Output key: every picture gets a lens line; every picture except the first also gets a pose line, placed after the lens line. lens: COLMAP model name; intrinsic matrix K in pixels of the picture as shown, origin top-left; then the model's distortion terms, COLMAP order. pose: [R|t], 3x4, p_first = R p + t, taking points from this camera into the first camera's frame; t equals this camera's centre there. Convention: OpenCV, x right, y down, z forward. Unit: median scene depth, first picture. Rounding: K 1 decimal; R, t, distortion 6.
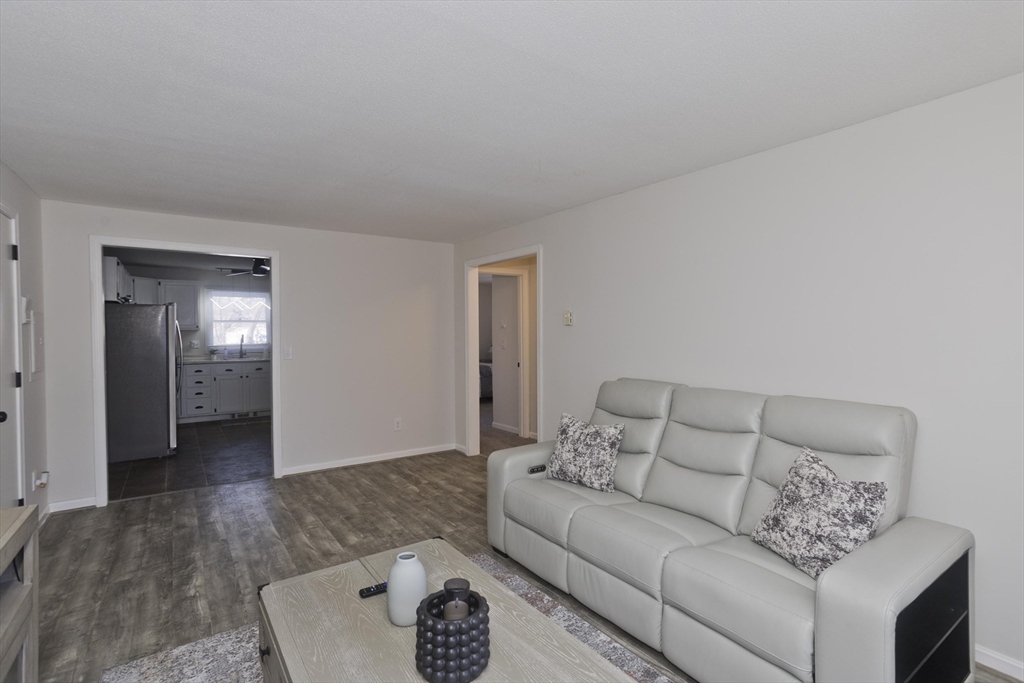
lens RADIAL K [[489.9, 0, 514.3], [0, 489.9, 339.6], [0, 0, 1]] dist [-0.056403, 0.035631]
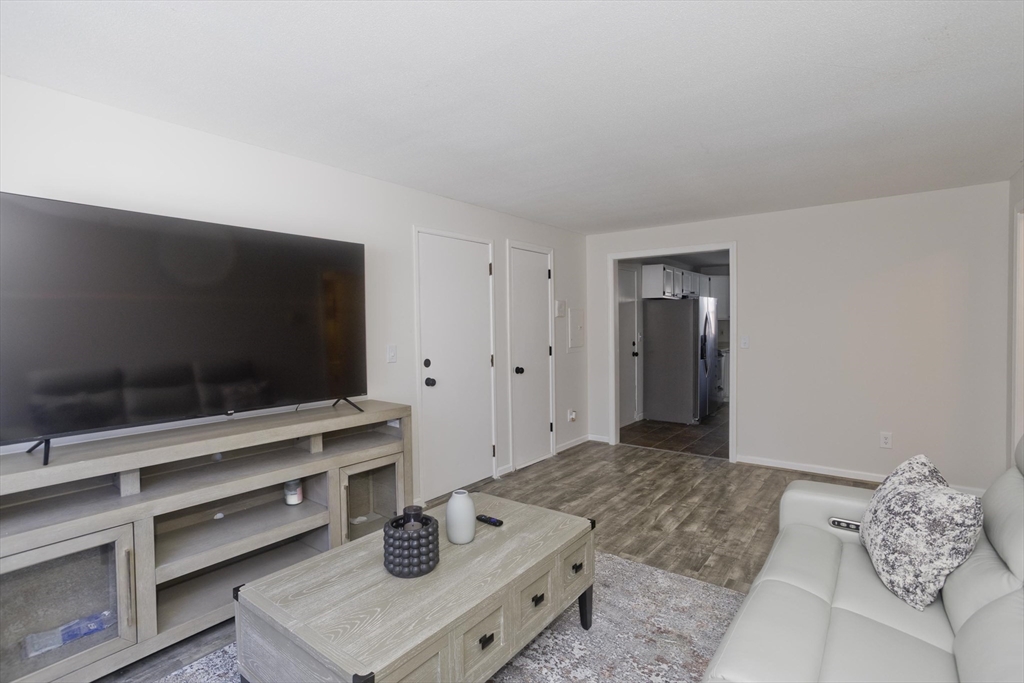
lens RADIAL K [[489.9, 0, 514.3], [0, 489.9, 339.6], [0, 0, 1]] dist [-0.056403, 0.035631]
pose [[0.293948, 0.028901, -0.955384, 0.534003], [-0.007931, 0.999582, 0.027798, -0.001409], [0.955788, -0.000593, 0.294055, 0.375988]]
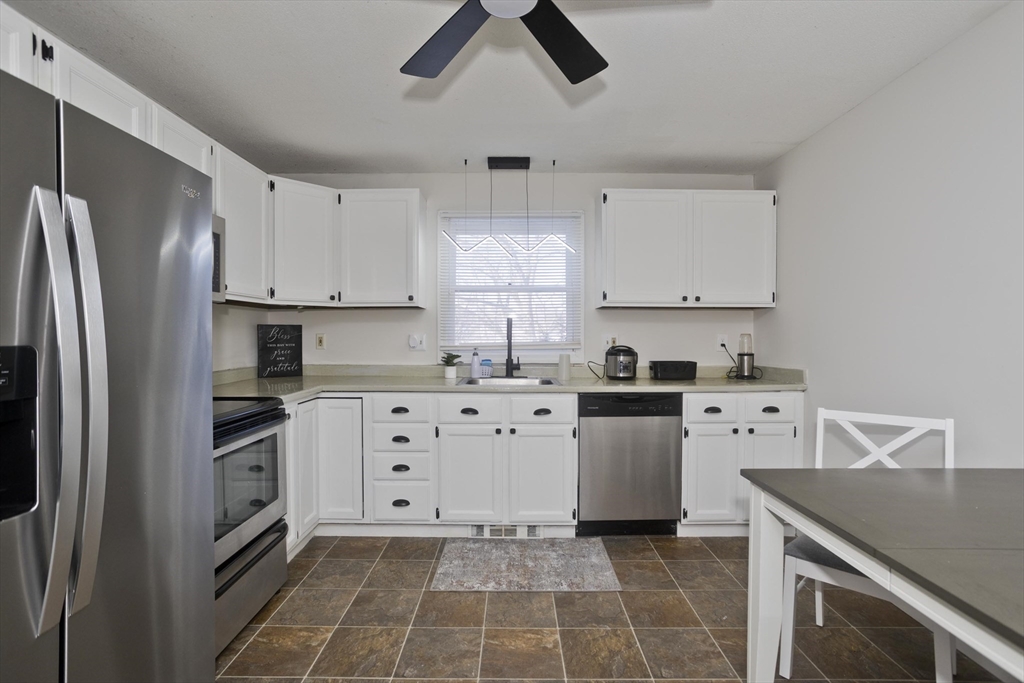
lens RADIAL K [[489.9, 0, 514.3], [0, 489.9, 339.6], [0, 0, 1]] dist [-0.056403, 0.035631]
pose [[0.813900, 0.008177, -0.580947, -0.852813], [-0.014965, 0.999864, -0.006892, 0.024785], [0.580812, 0.014303, 0.813912, 1.765714]]
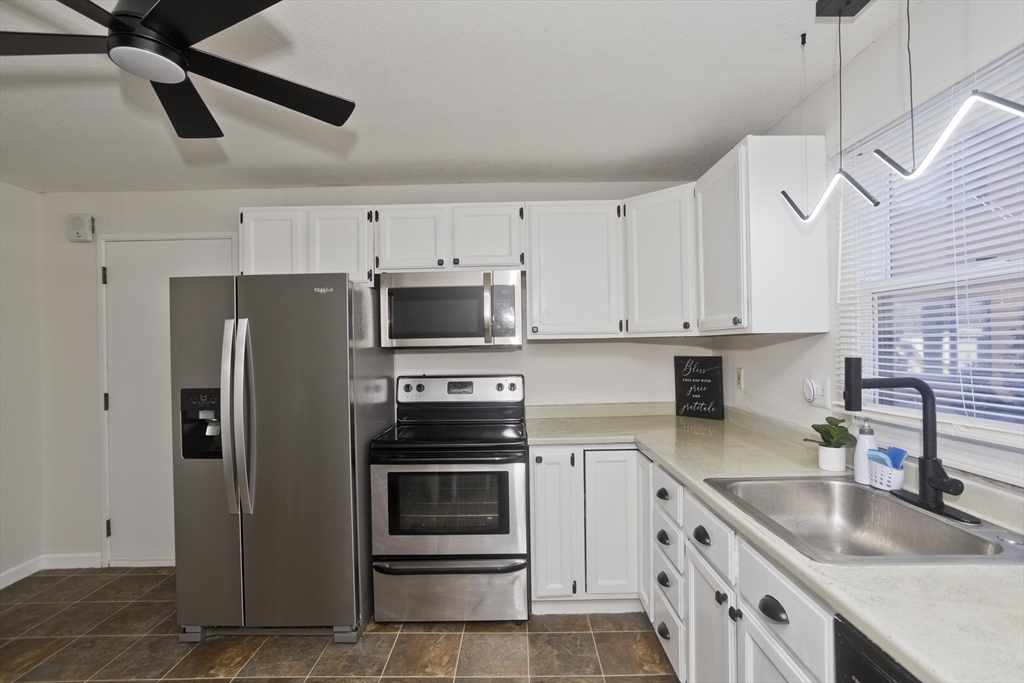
lens RADIAL K [[492.9, 0, 513.6], [0, 492.9, 344.6], [0, 0, 1]] dist [-0.074399, 0.056557]
pose [[-0.581153, 0.012443, -0.813699, -0.950904], [-0.001038, 0.999871, 0.016032, -0.046193], [0.813793, 0.010161, -0.581065, 2.612854]]
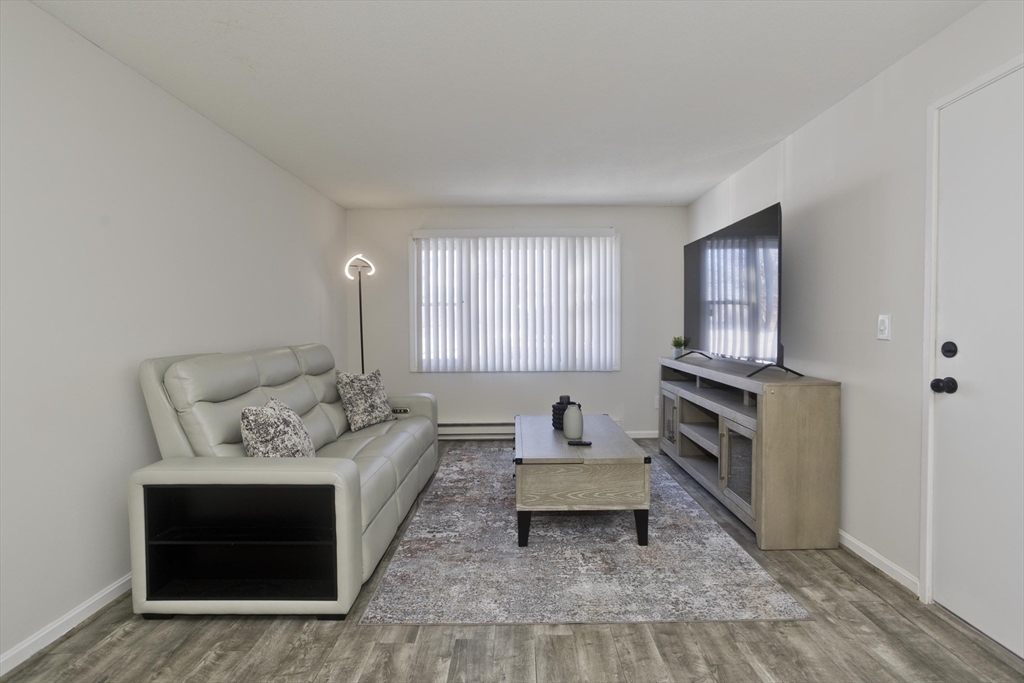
lens RADIAL K [[489.9, 0, 514.3], [0, 489.9, 339.6], [0, 0, 1]] dist [-0.056403, 0.035631]
pose [[-0.810068, -0.009645, 0.586256, -0.603193], [0.022155, 0.998647, 0.047042, 0.037505], [-0.585917, 0.051096, -0.808759, 1.380037]]
